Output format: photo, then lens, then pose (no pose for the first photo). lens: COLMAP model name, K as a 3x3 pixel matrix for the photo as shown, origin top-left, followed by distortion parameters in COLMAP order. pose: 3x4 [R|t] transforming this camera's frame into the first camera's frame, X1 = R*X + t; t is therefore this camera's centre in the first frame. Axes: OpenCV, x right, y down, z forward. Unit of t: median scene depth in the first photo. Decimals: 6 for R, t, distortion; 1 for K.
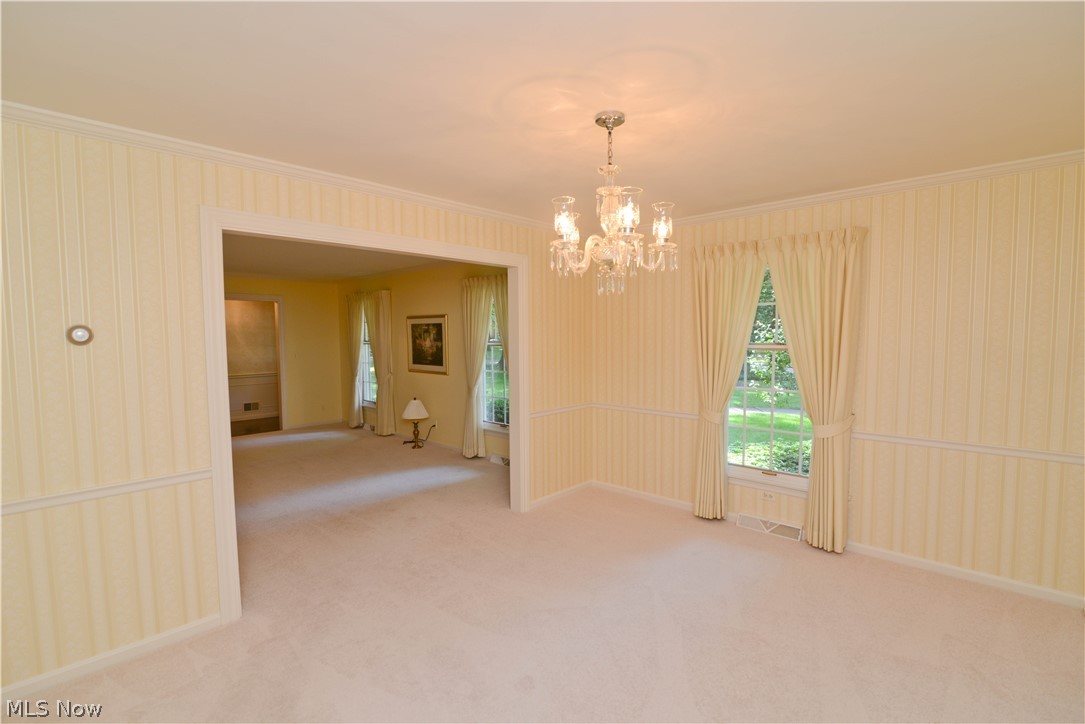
lens RADIAL K [[509.0, 0, 542.5], [0, 509.0, 362.0], [0, 0, 1]] dist [-0.012689, -0.000242]
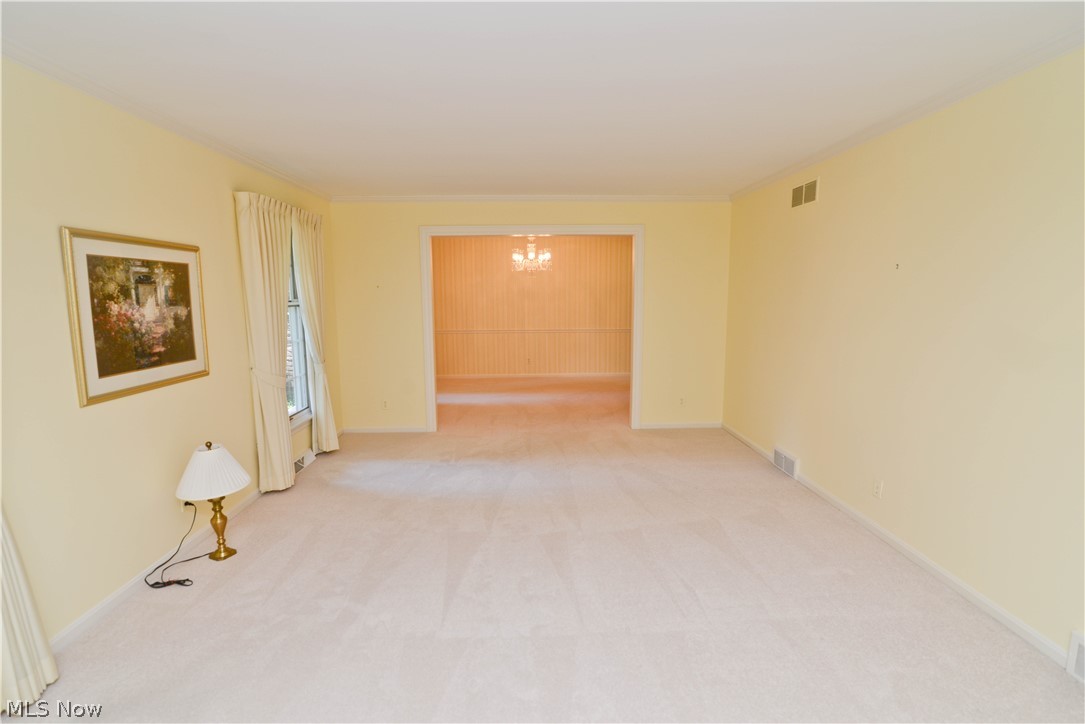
lens RADIAL K [[496.0, 0, 541.8], [0, 496.0, 361.7], [0, 0, 1]] dist [-0.020550, 0.000389]
pose [[-0.704406, -0.086546, 0.704501, -0.690590], [0.049422, 0.984149, 0.170315, -0.047051], [-0.708075, 0.154789, -0.688963, 1.033756]]
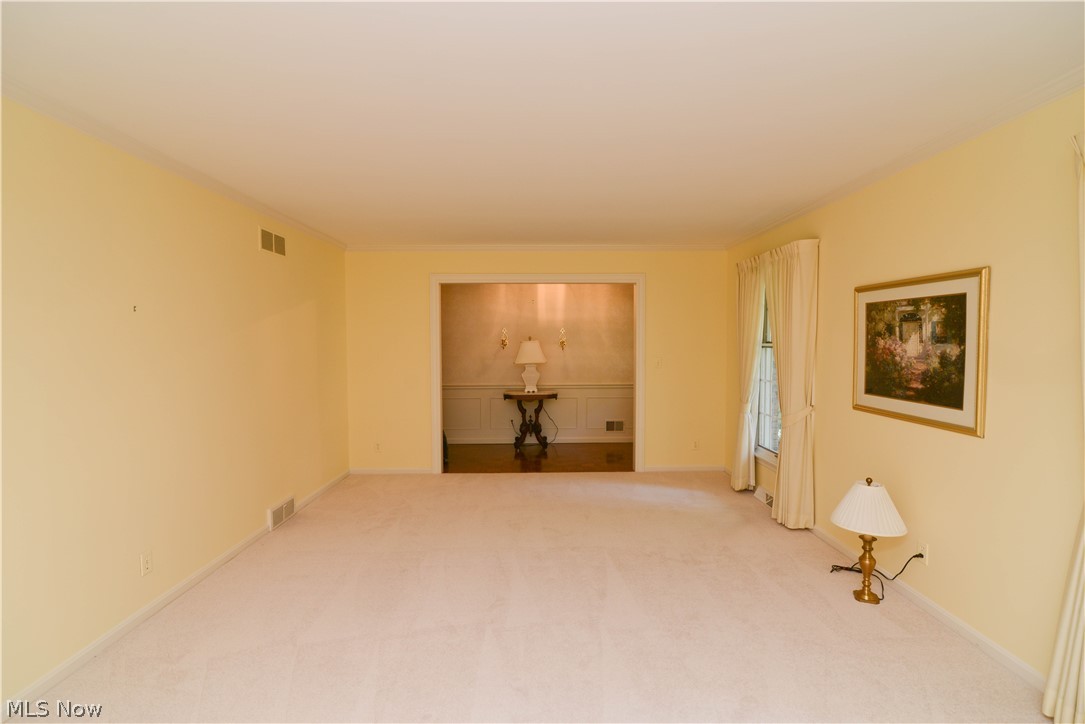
lens RADIAL K [[496.0, 0, 541.8], [0, 496.0, 361.7], [0, 0, 1]] dist [-0.020550, 0.000389]
pose [[0.697925, 0.038842, -0.715117, -0.149722], [-0.046703, 0.998871, 0.008675, -0.014968], [0.714647, 0.027344, 0.698951, 0.510382]]
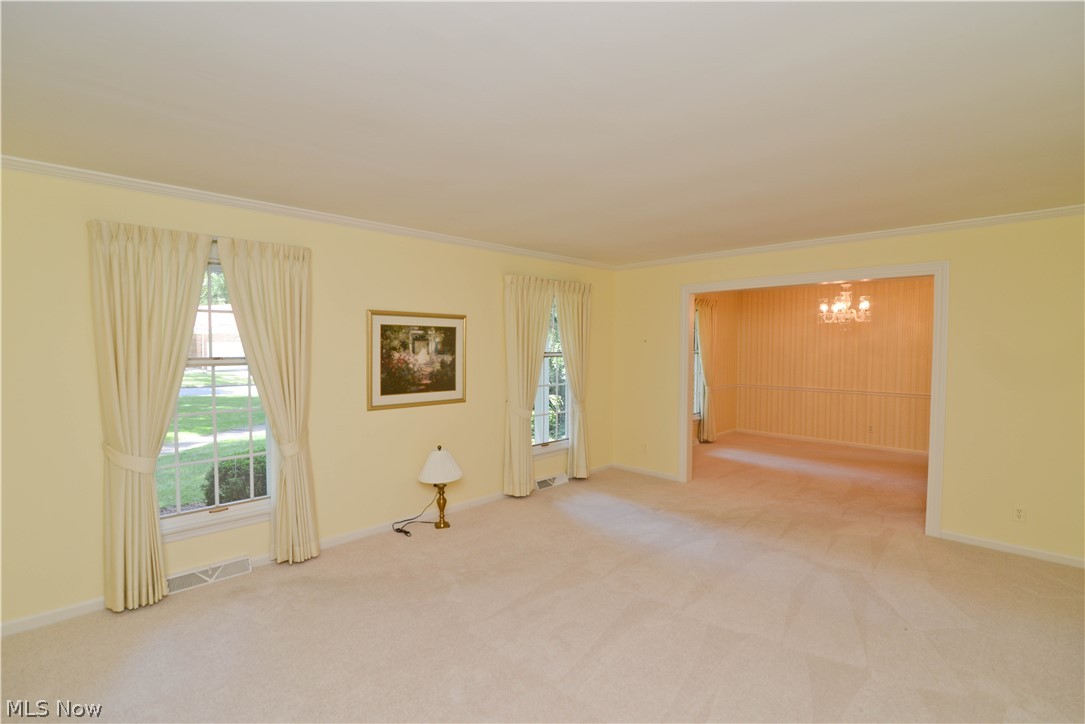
lens RADIAL K [[488.4, 0, 567.6], [0, 488.4, 364.6], [0, 0, 1]] dist [-0.011405, 0.000519]
pose [[0.007375, -0.033767, 0.999403, -0.806816], [0.052350, 0.998072, 0.033335, -0.038206], [-0.998602, 0.052073, 0.009128, 0.803569]]
